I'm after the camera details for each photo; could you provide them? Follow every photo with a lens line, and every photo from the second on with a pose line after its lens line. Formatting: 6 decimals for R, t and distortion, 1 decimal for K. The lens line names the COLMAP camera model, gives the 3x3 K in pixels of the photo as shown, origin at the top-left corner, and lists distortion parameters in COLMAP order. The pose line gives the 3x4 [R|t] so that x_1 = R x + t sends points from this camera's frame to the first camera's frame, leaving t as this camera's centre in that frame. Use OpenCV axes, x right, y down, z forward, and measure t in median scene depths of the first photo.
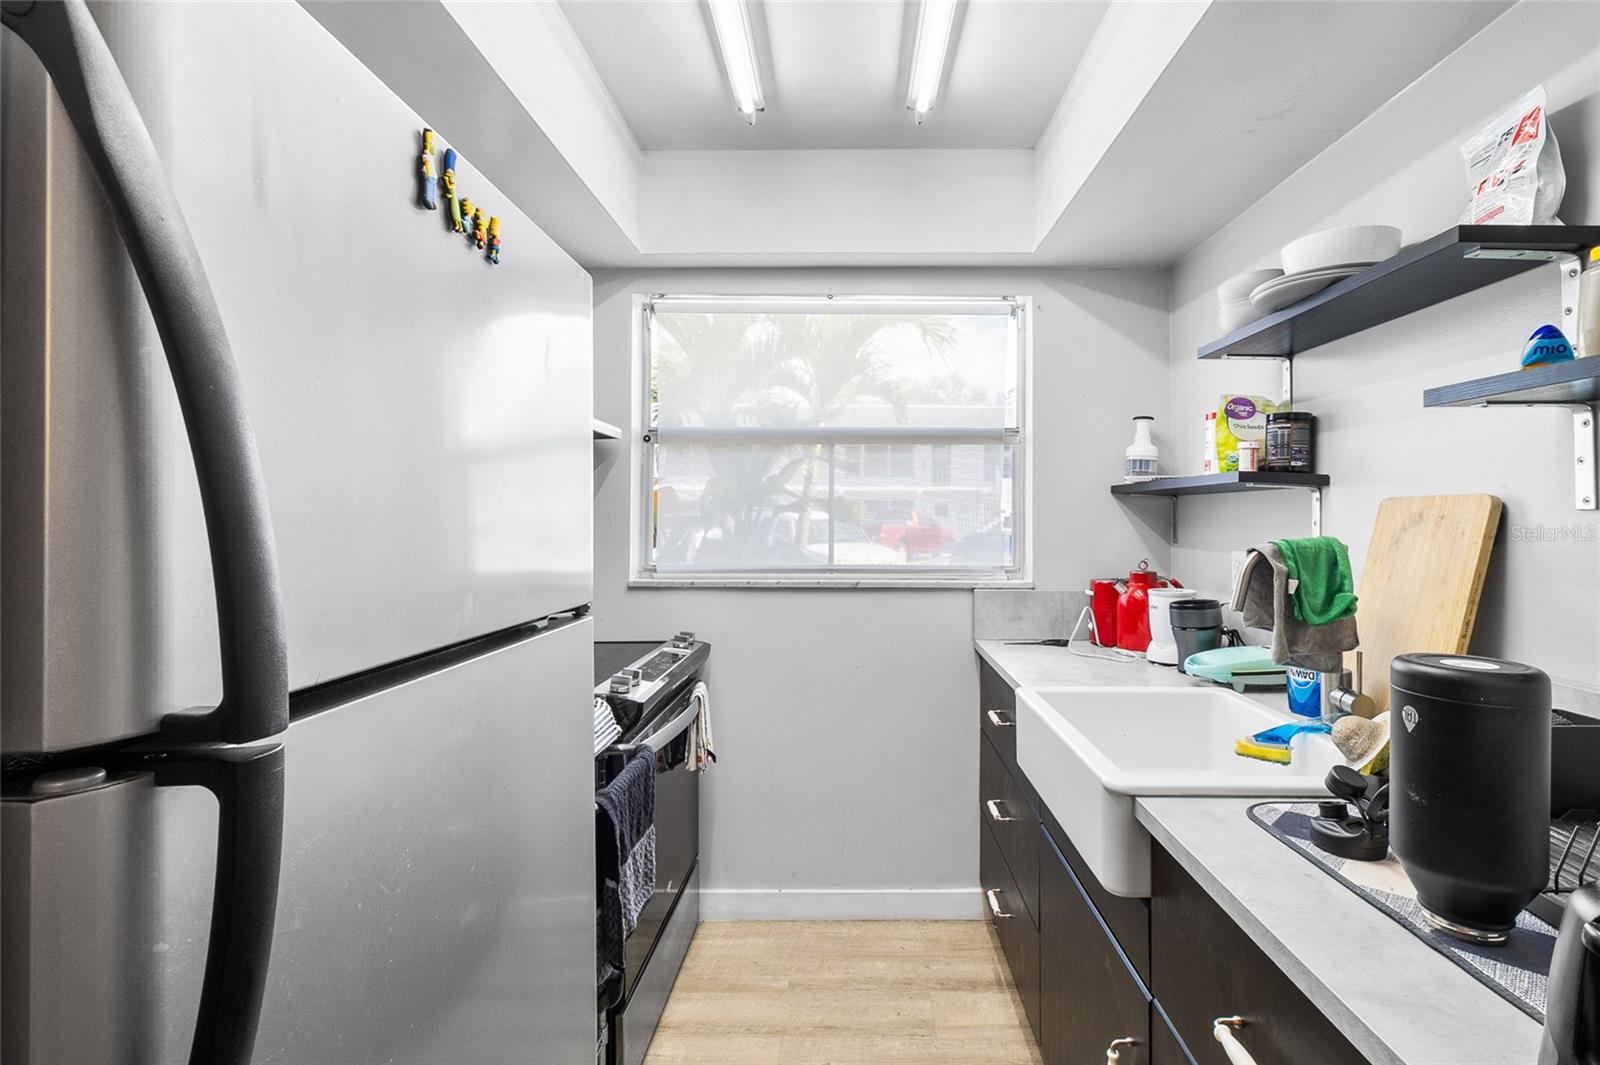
lens RADIAL K [[740.9, 0, 801.5], [0, 740.9, 526.7], [0, 0, 1]] dist [-0.005961, -0.000006]
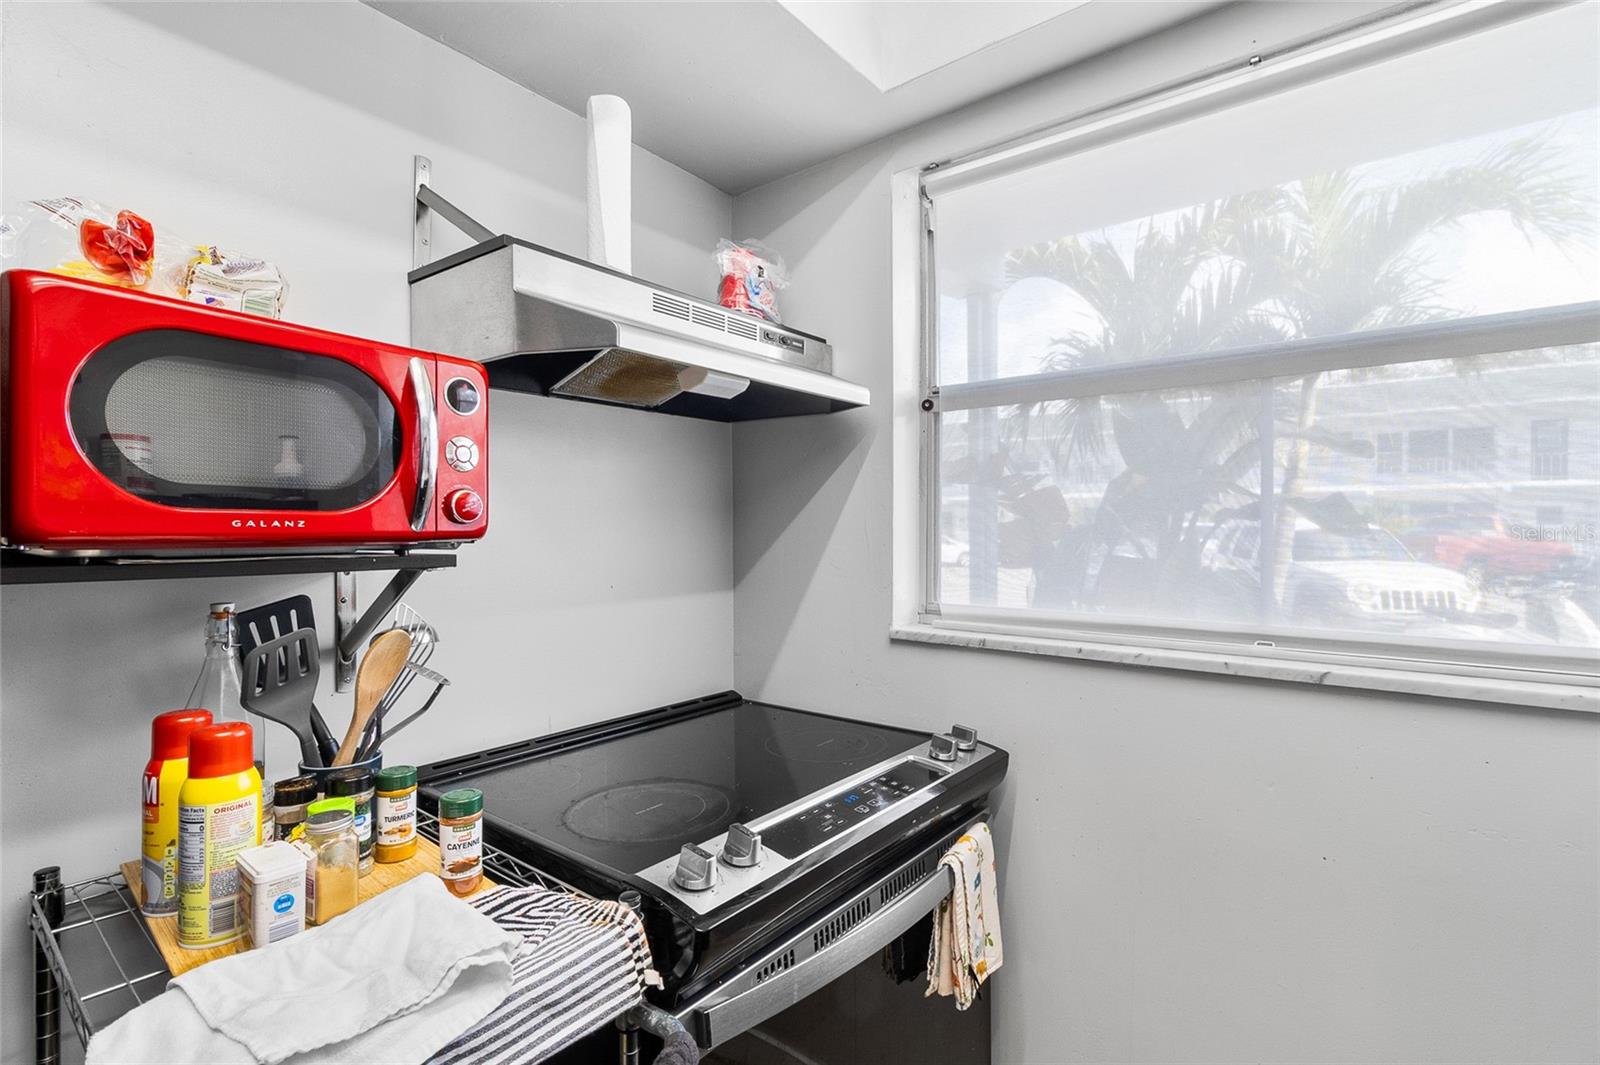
lens RADIAL K [[740.9, 0, 796.1], [0, 740.9, 537.9], [0, 0, 1]] dist [-0.005961, -0.000006]
pose [[0.819931, -0.001024, -0.572462, 0.065267], [0.000530, 0.999999, -0.001031, -0.004882], [0.572463, 0.000542, 0.819931, 0.432479]]
